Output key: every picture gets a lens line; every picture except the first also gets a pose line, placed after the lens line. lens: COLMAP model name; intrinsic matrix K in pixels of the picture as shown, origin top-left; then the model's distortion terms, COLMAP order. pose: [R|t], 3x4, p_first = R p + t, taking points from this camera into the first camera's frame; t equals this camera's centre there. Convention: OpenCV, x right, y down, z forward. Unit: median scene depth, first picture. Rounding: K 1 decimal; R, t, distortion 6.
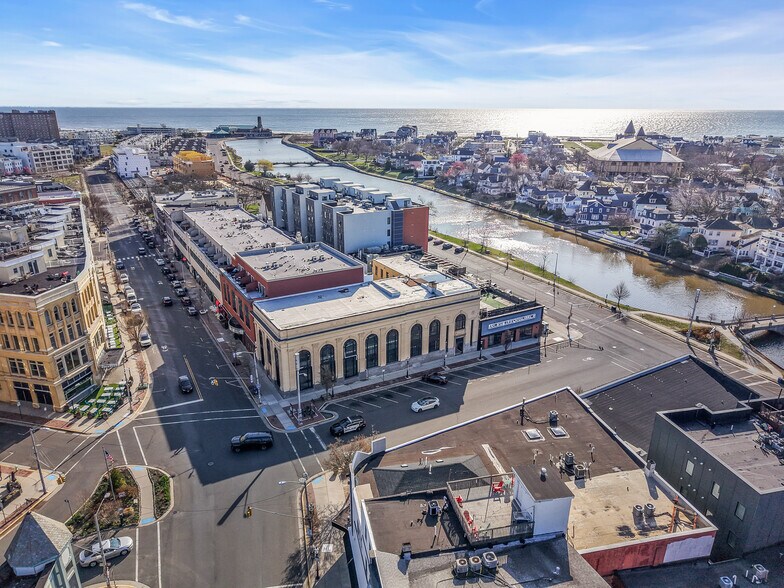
lens RADIAL K [[525.3, 0, 389.9], [0, 525.3, 295.8], [0, 0, 1]] dist [0.027299, -0.028089]
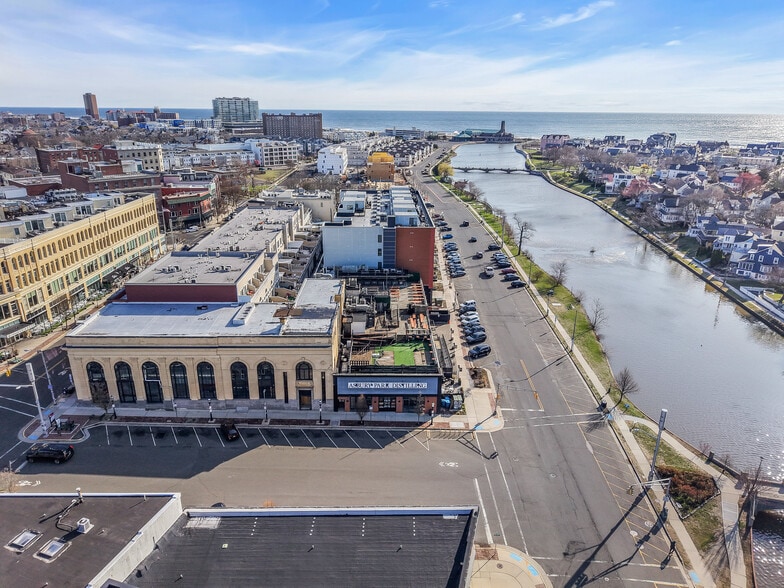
lens RADIAL K [[525.3, 0, 389.9], [0, 525.3, 295.8], [0, 0, 1]] dist [0.027299, -0.028089]
pose [[0.872257, 0.166400, -0.459868, 0.466183], [-0.170050, 0.984855, 0.033821, -0.088496], [0.458531, 0.048700, 0.887343, 0.258781]]
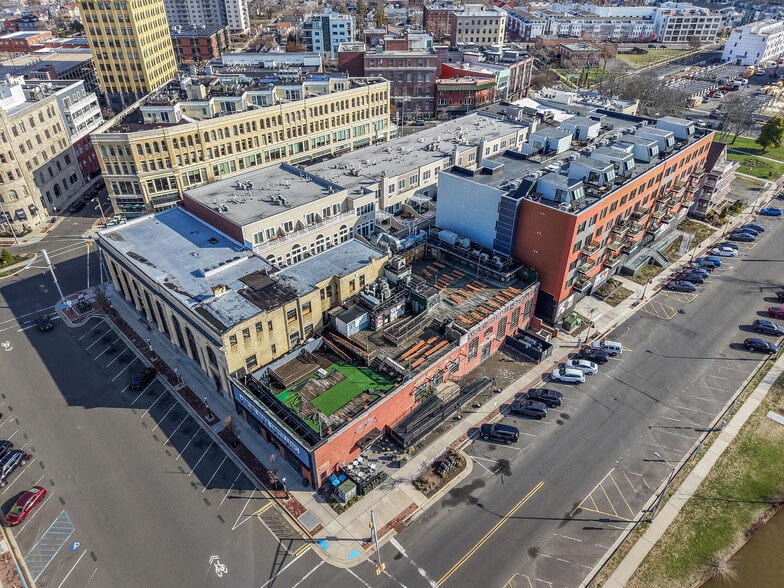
lens RADIAL K [[525.3, 0, 389.9], [0, 525.3, 295.8], [0, 0, 1]] dist [0.027299, -0.028089]
pose [[0.261178, 0.530335, -0.806555, 0.552459], [-0.326373, 0.834864, 0.443264, -0.310231], [0.908442, 0.147467, 0.391135, 0.715675]]
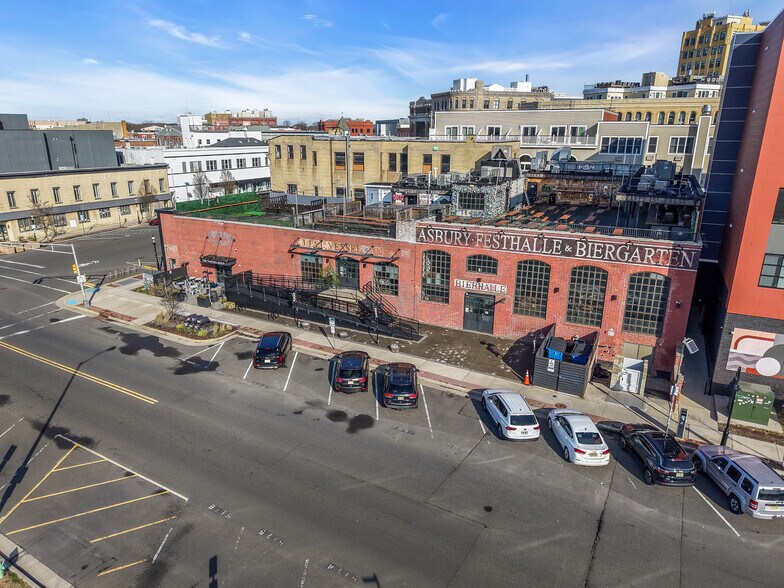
lens RADIAL K [[525.3, 0, 389.9], [0, 525.3, 295.8], [0, 0, 1]] dist [0.027299, -0.028089]
pose [[-0.839222, 0.154504, -0.521379, 0.318547], [-0.192001, 0.812846, 0.549924, -0.183277], [0.508766, 0.561613, -0.652493, 1.228703]]
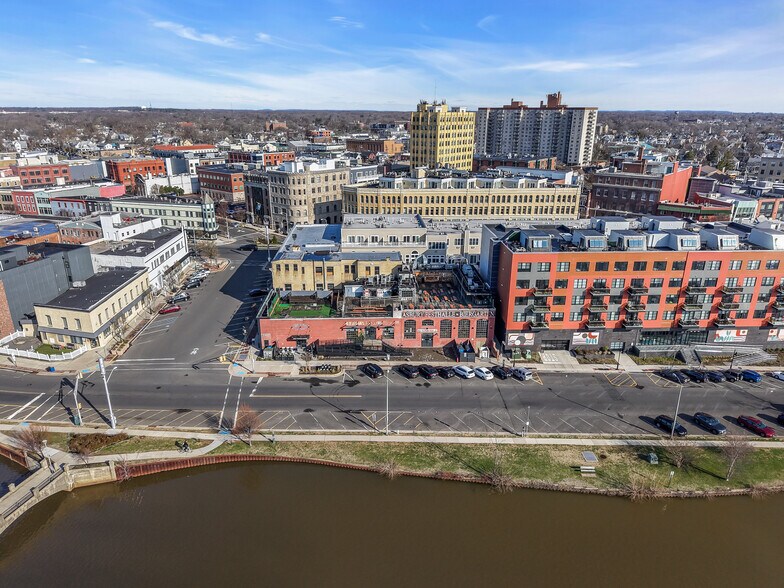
lens RADIAL K [[522.4, 0, 392.0], [0, 522.4, 294.0], [0, 0, 1]] dist [0.143296, -0.320190]
pose [[-0.458436, 0.284668, -0.841903, 0.799948], [-0.308919, 0.837200, 0.451292, -0.424355], [0.833310, 0.466968, -0.295863, 1.224427]]
